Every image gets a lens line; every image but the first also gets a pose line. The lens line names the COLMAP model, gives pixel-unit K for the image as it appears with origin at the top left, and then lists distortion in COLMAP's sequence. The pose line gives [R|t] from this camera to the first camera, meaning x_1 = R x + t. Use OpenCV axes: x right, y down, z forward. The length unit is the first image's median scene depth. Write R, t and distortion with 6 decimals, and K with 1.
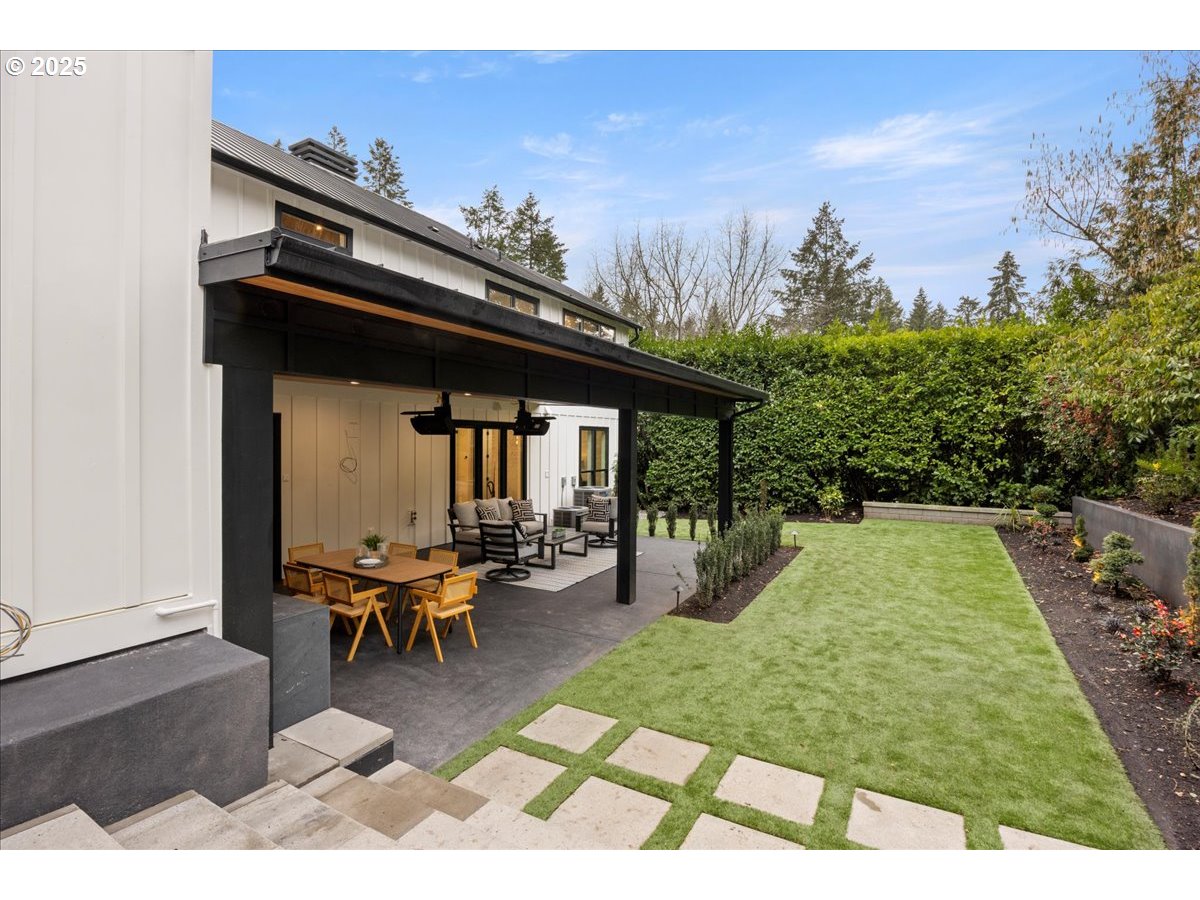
lens RADIAL K [[581.7, 0, 600.0], [0, 581.7, 450.0], [0, 0, 1]] dist [-0.012324, 0.000005]
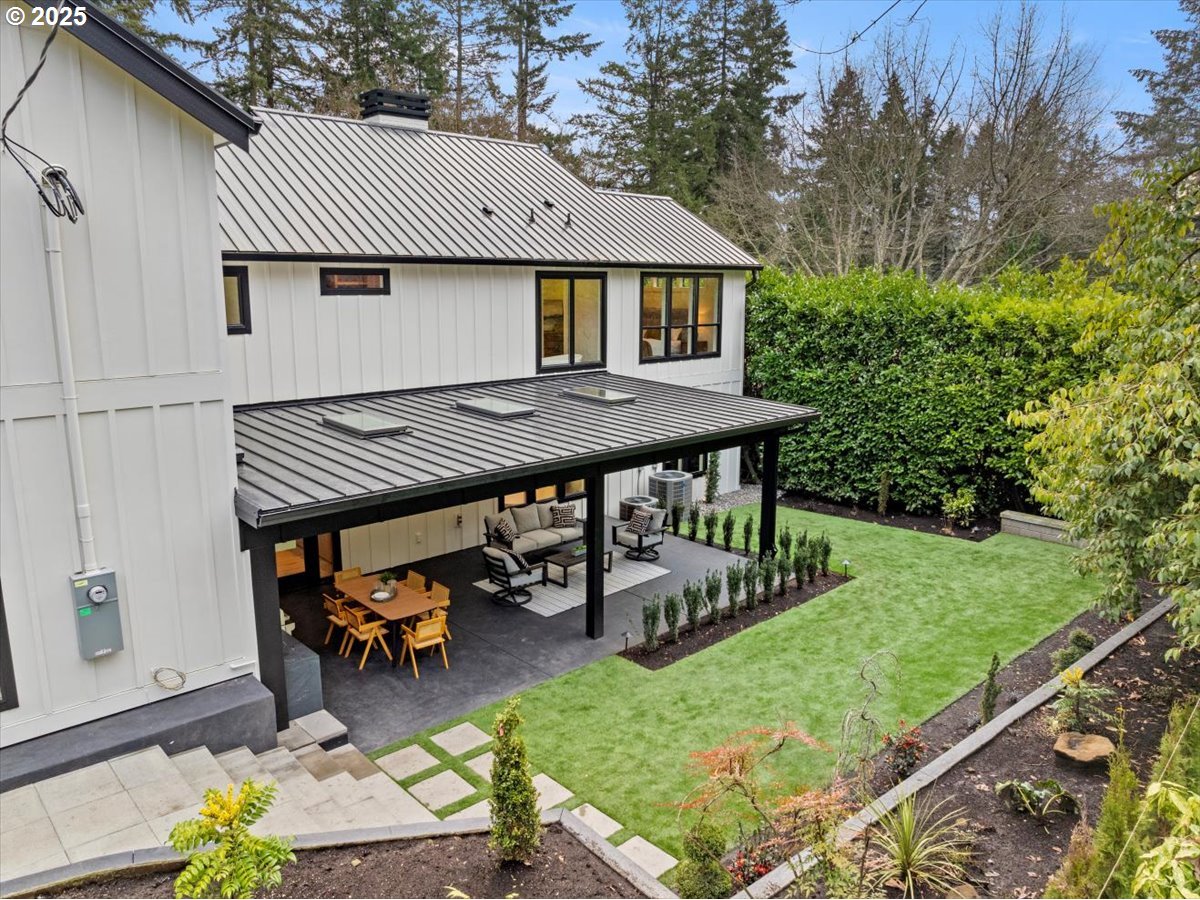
lens RADIAL K [[867.8, 0, 600.0], [0, 867.8, 450.0], [0, 0, 1]] dist [-0.033361, -0.003805]
pose [[0.950860, 0.058916, -0.303965, 0.281989], [-0.003256, 0.983578, 0.180454, -0.209756], [0.309605, -0.170597, 0.935436, -0.276976]]
